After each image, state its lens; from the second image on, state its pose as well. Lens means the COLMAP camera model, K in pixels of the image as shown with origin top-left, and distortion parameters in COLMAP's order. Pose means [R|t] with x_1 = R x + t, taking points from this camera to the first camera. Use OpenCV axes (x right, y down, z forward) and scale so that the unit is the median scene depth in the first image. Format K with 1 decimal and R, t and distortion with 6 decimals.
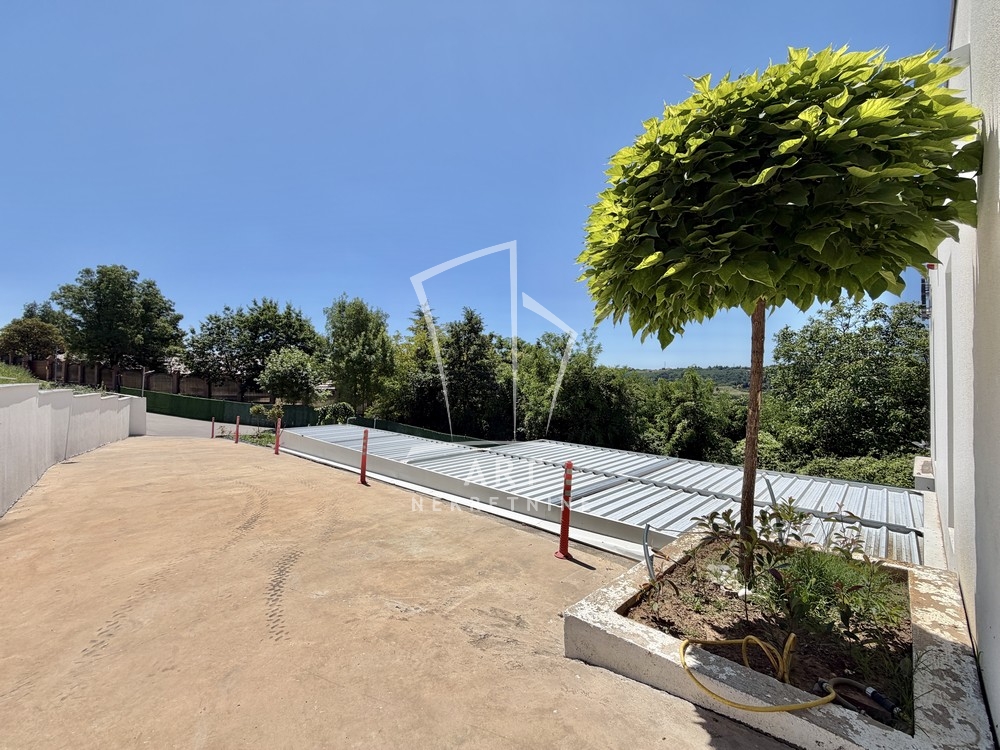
lens RADIAL K [[399.9, 0, 493.0], [0, 399.9, 379.6], [0, 0, 1]] dist [-0.000428, 0.000301]
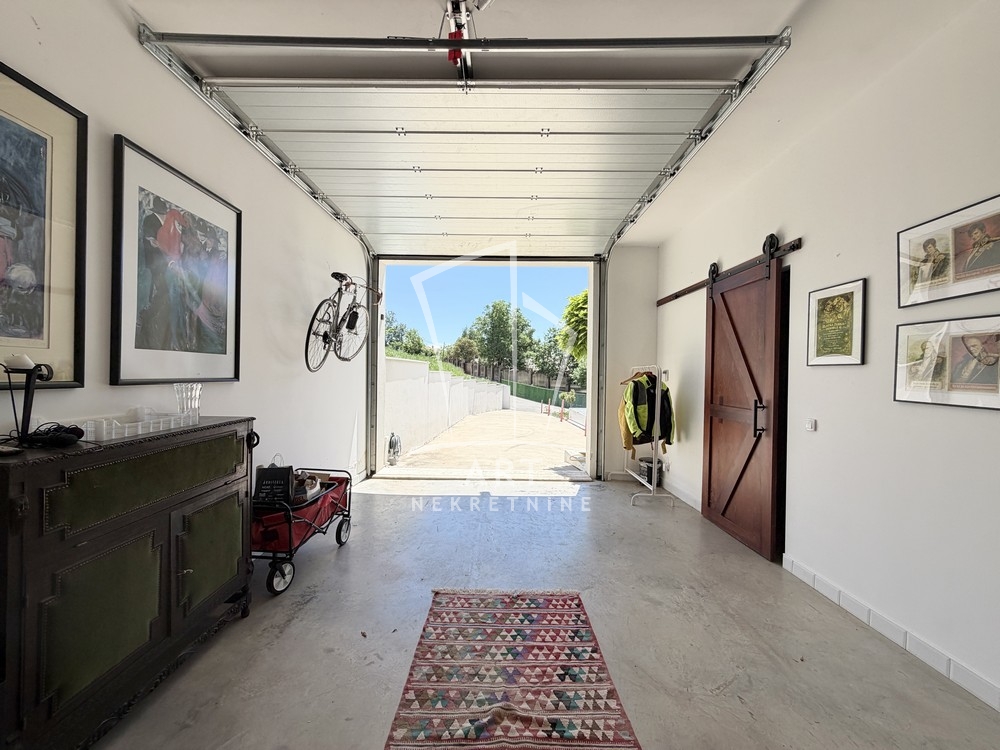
lens RADIAL K [[399.9, 0, 501.6], [0, 399.9, 376.6], [0, 0, 1]] dist [-0.000428, 0.000301]
pose [[0.713203, 0.008084, -0.700911, 0.132966], [-0.007187, 0.999965, 0.004220, 0.001611], [0.700921, 0.002028, 0.713236, -0.088644]]
